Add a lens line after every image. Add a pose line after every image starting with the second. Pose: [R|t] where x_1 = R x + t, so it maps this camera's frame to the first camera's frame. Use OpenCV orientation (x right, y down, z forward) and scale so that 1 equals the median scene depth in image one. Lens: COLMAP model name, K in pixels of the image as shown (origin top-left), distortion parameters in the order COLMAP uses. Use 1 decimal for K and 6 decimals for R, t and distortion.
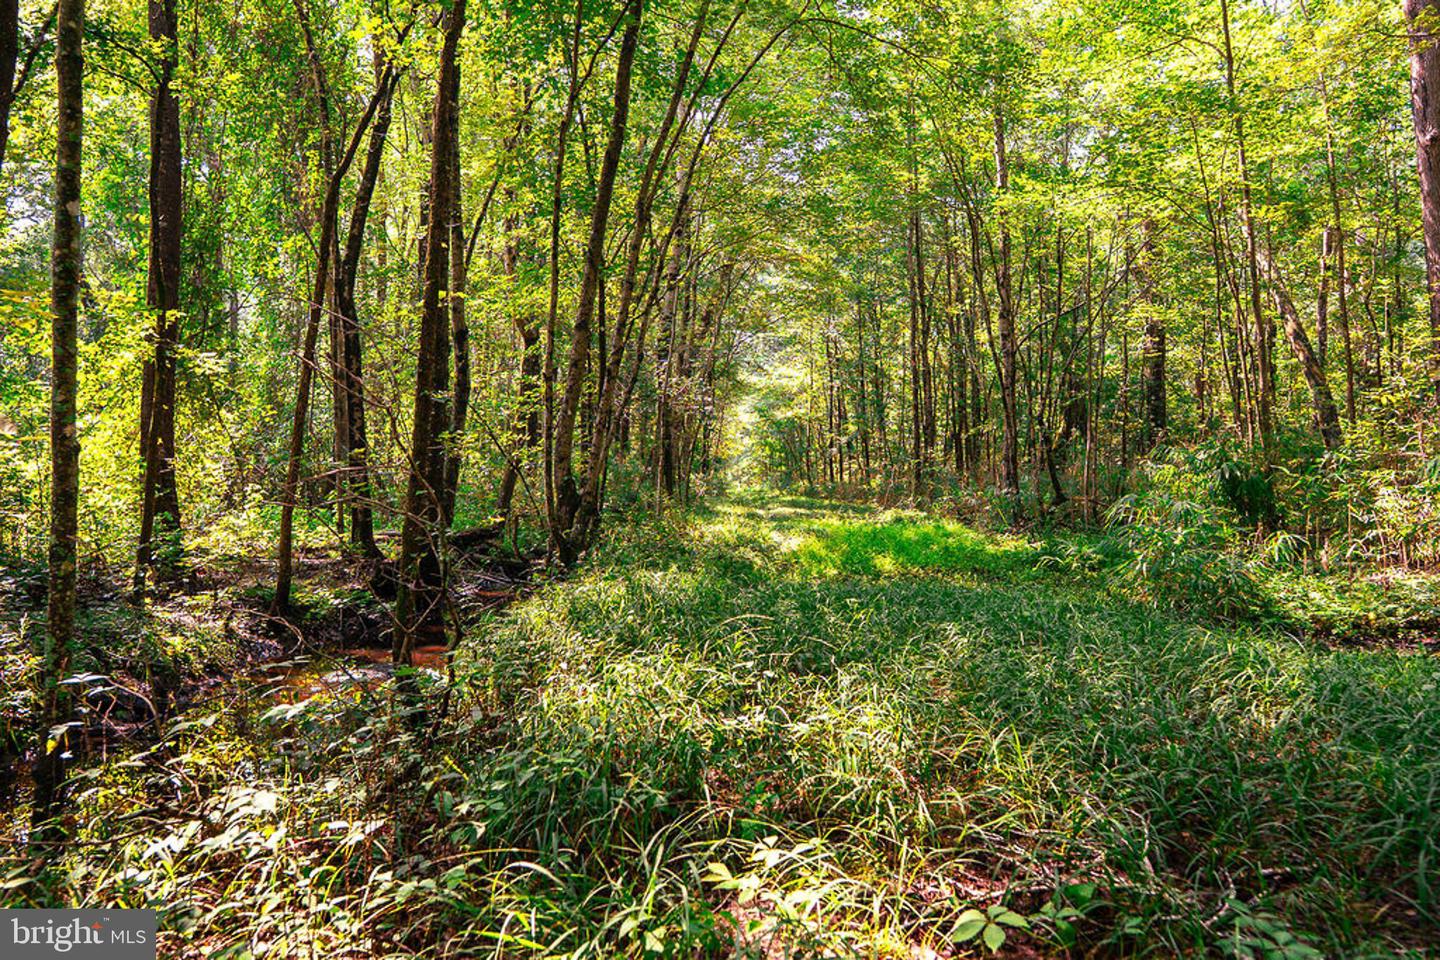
lens RADIAL K [[920.8, 0, 720.0], [0, 920.8, 480.0], [0, 0, 1]] dist [-0.101291, 0.061373]
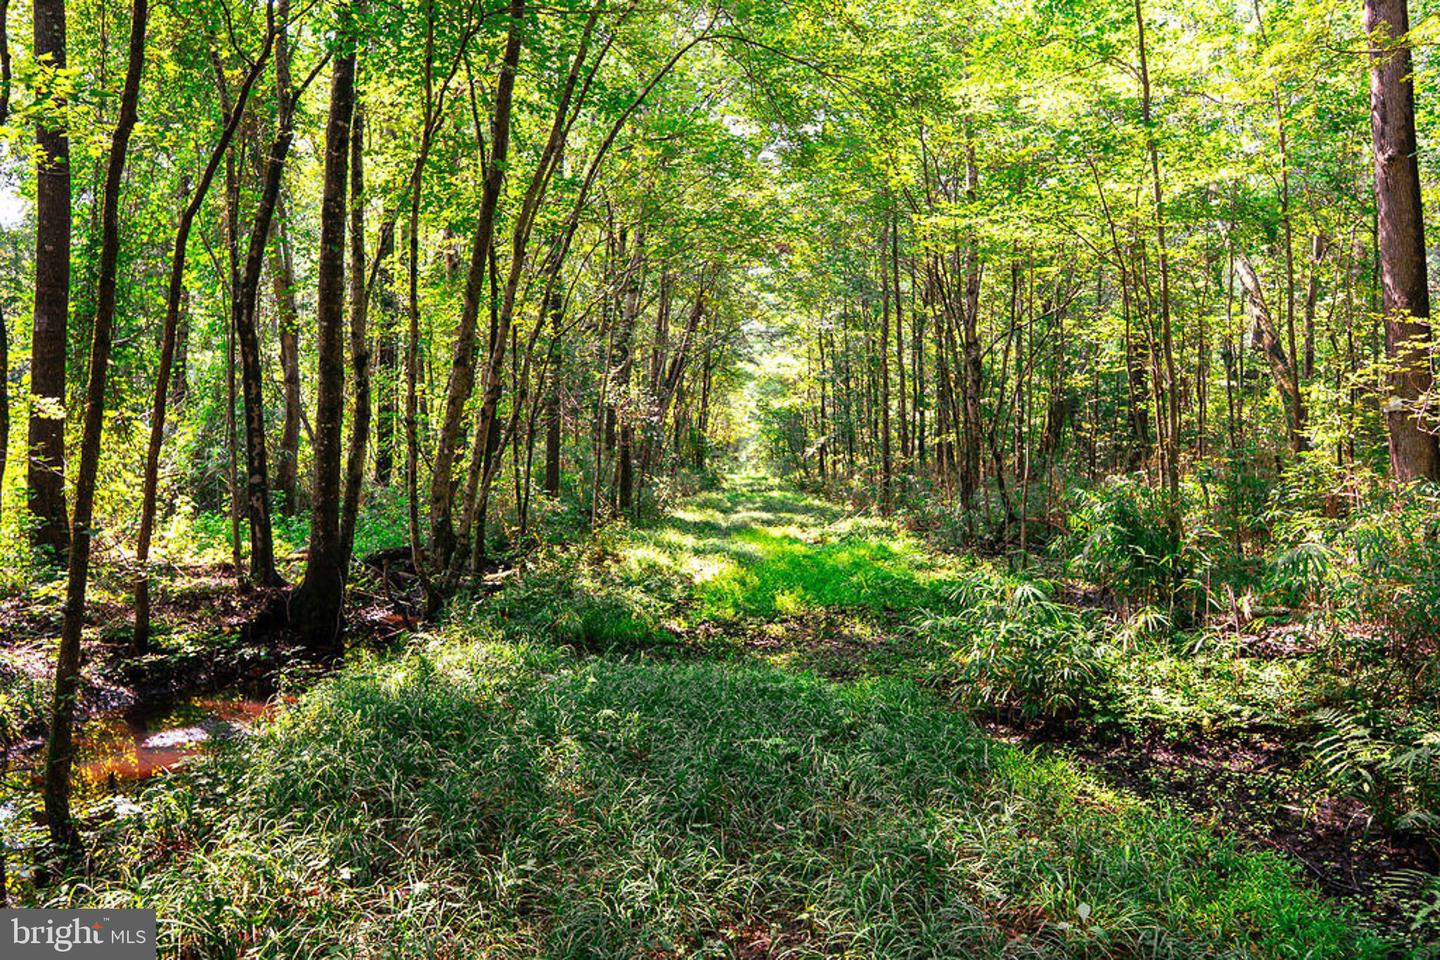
lens RADIAL K [[920.8, 0, 720.0], [0, 920.8, 480.0], [0, 0, 1]] dist [-0.101291, 0.061373]
pose [[0.999793, 0.014147, -0.014604, 0.097898], [-0.013844, 0.999691, 0.020623, -0.046623], [0.014891, -0.020416, 0.999681, 0.024898]]
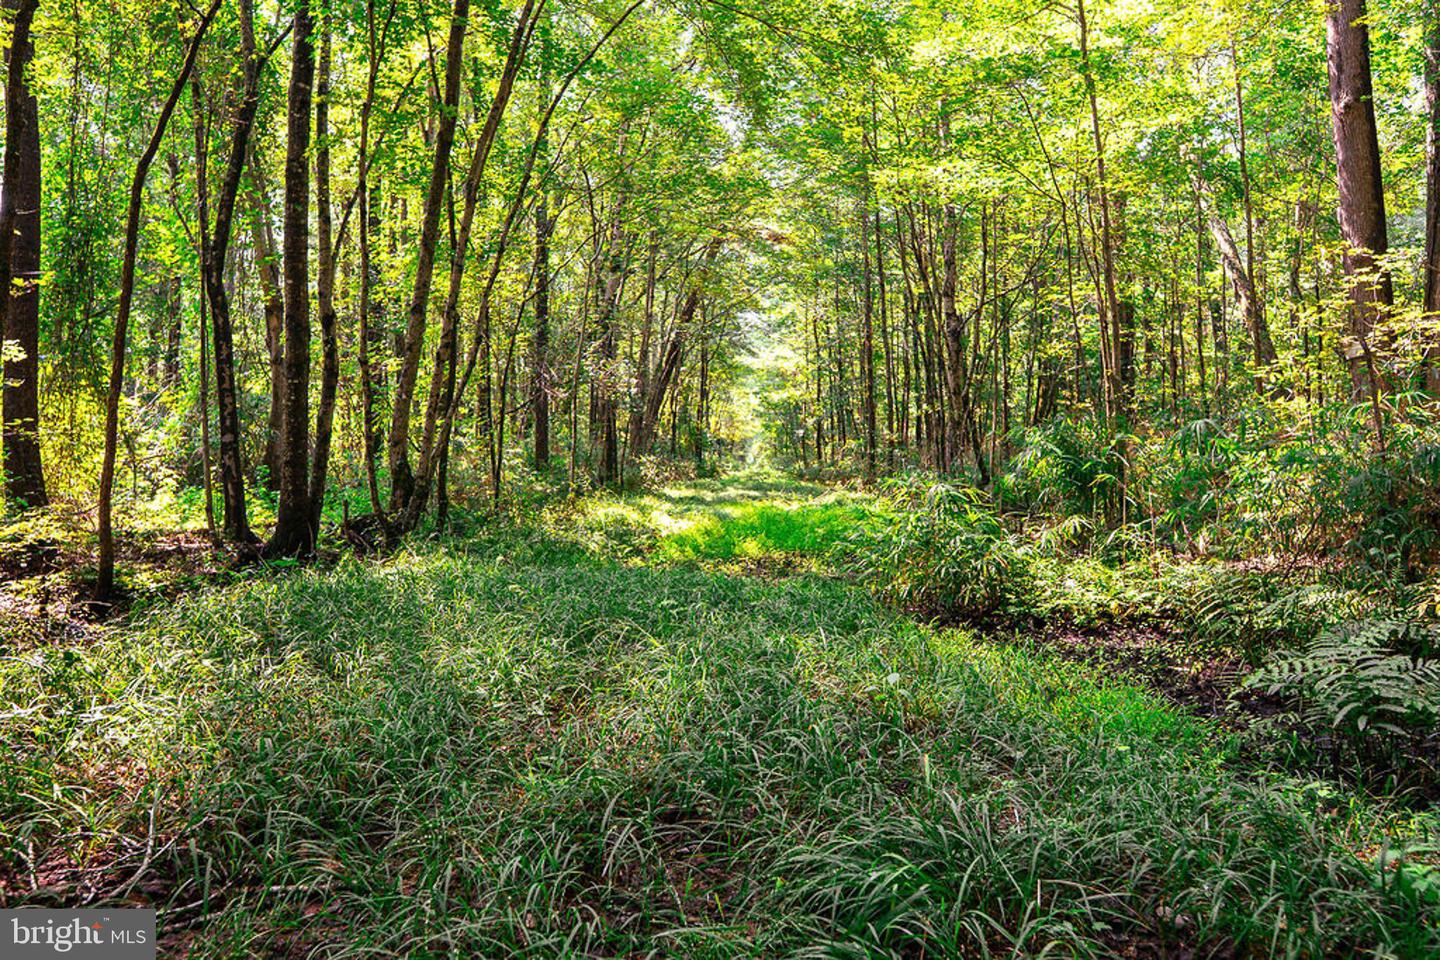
lens RADIAL K [[920.8, 0, 720.0], [0, 920.8, 480.0], [0, 0, 1]] dist [-0.101291, 0.061373]
pose [[0.999735, -0.003925, -0.022673, 0.140387], [0.004364, 0.999804, 0.019329, -0.000141], [0.022593, -0.019422, 0.999556, 0.011114]]
